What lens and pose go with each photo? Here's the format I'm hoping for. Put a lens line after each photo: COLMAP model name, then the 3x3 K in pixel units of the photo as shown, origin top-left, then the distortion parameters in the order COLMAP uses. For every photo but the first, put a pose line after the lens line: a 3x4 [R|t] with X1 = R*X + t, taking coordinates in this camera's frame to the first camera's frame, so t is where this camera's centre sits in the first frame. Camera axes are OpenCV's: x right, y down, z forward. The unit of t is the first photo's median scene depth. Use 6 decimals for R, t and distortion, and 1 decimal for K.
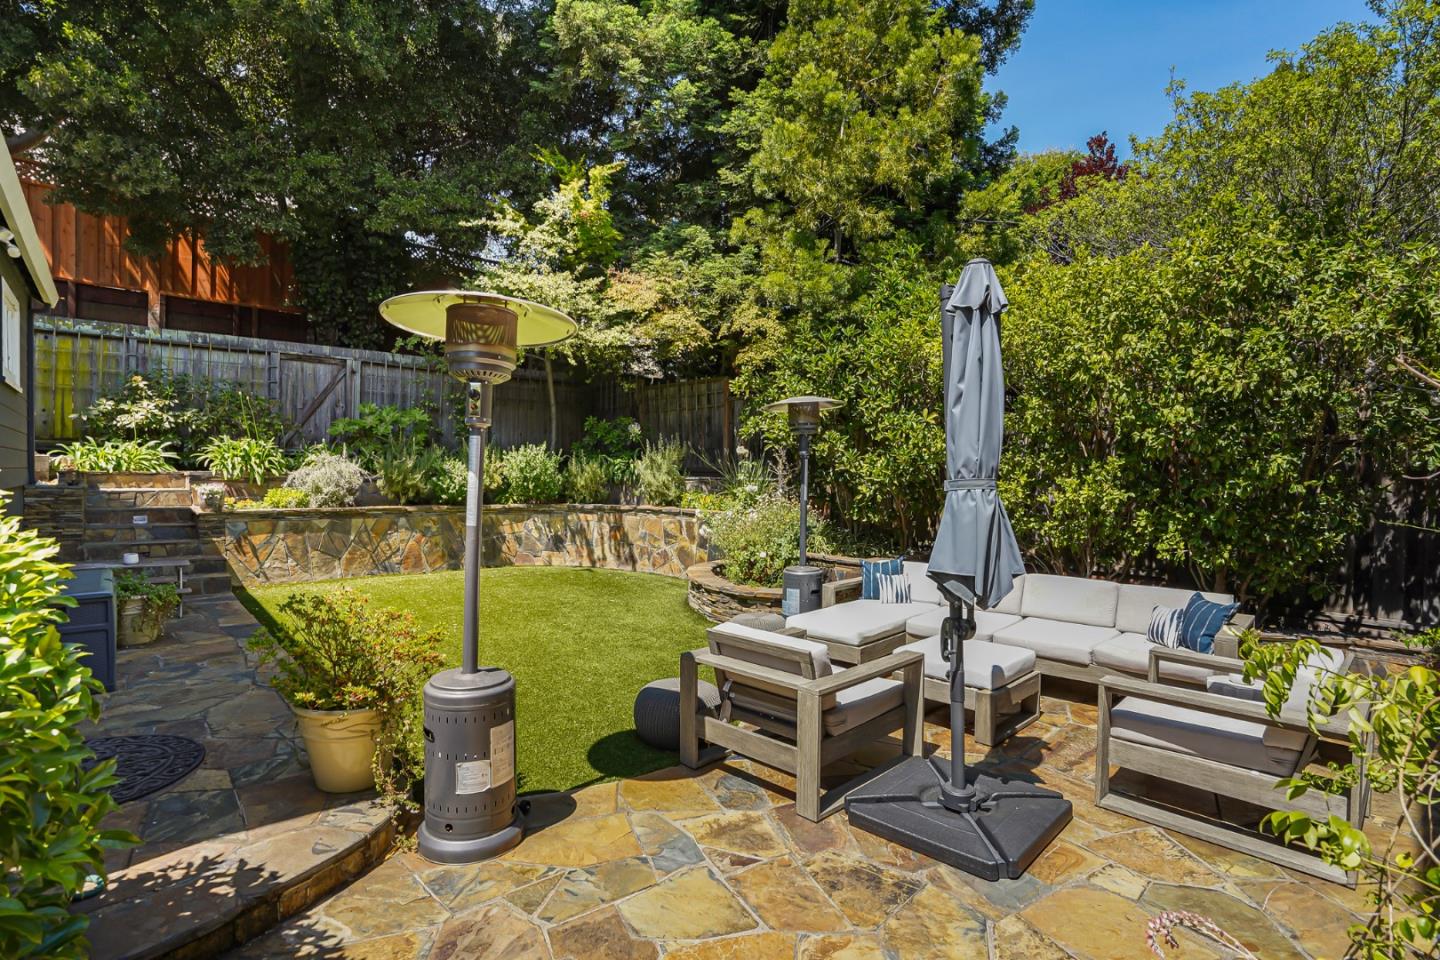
lens RADIAL K [[712.9, 0, 722.1], [0, 712.9, 472.9], [0, 0, 1]] dist [-0.039225, 0.001231]
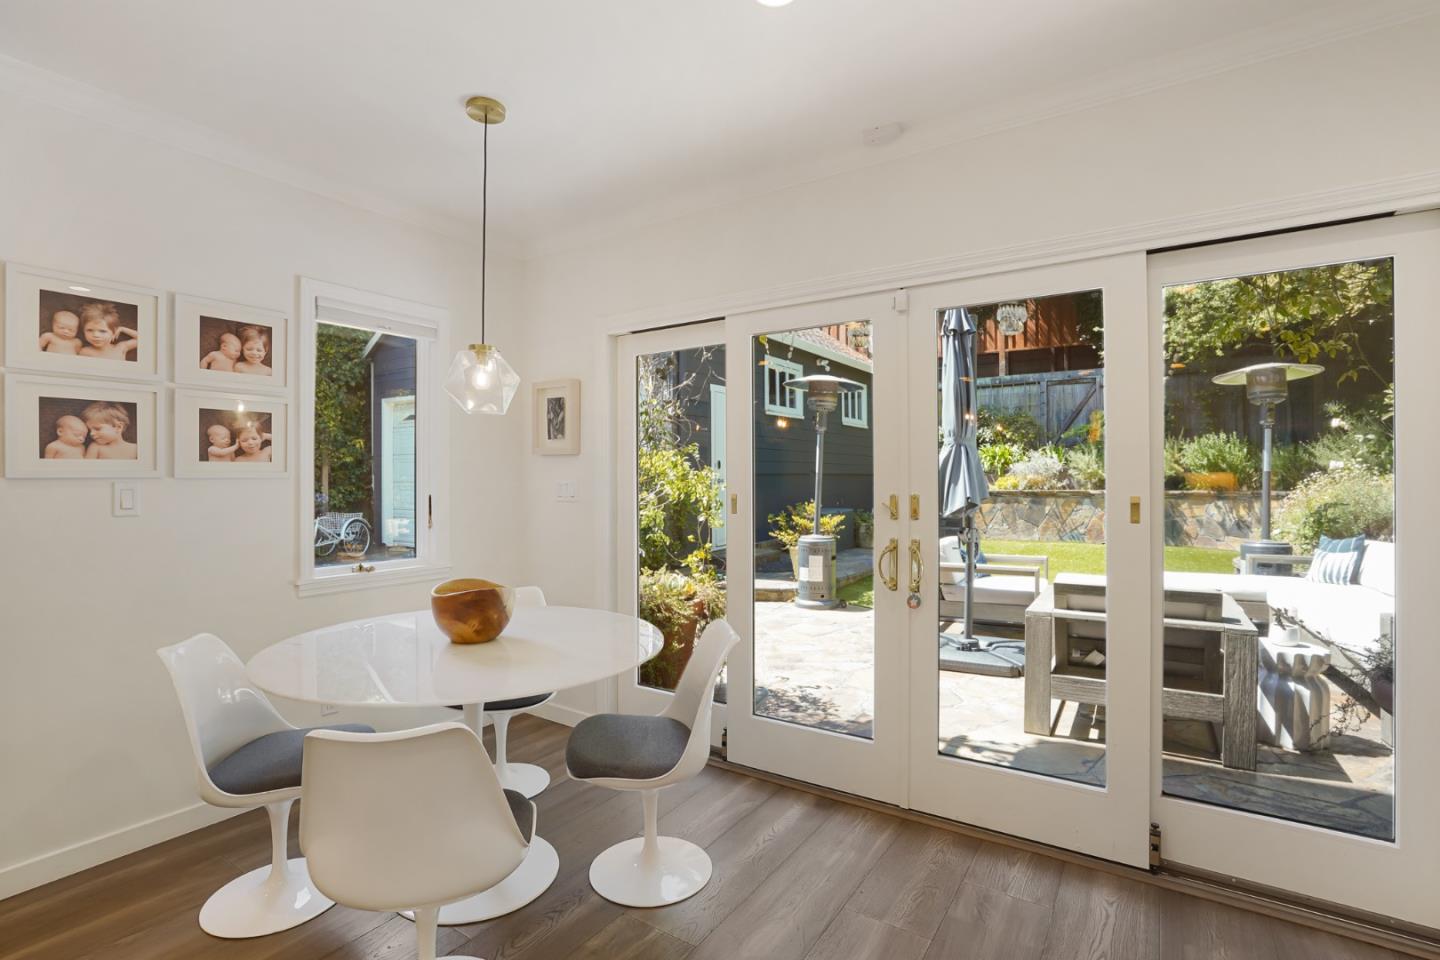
lens RADIAL K [[689.1, 0, 728.7], [0, 689.1, 485.0], [0, 0, 1]] dist [-0.024395, 0.009790]
pose [[0.266737, -0.007627, -0.963739, 0.554264], [0.007340, 0.999956, -0.005882, 0.039656], [0.963741, -0.005505, 0.266781, 0.040109]]
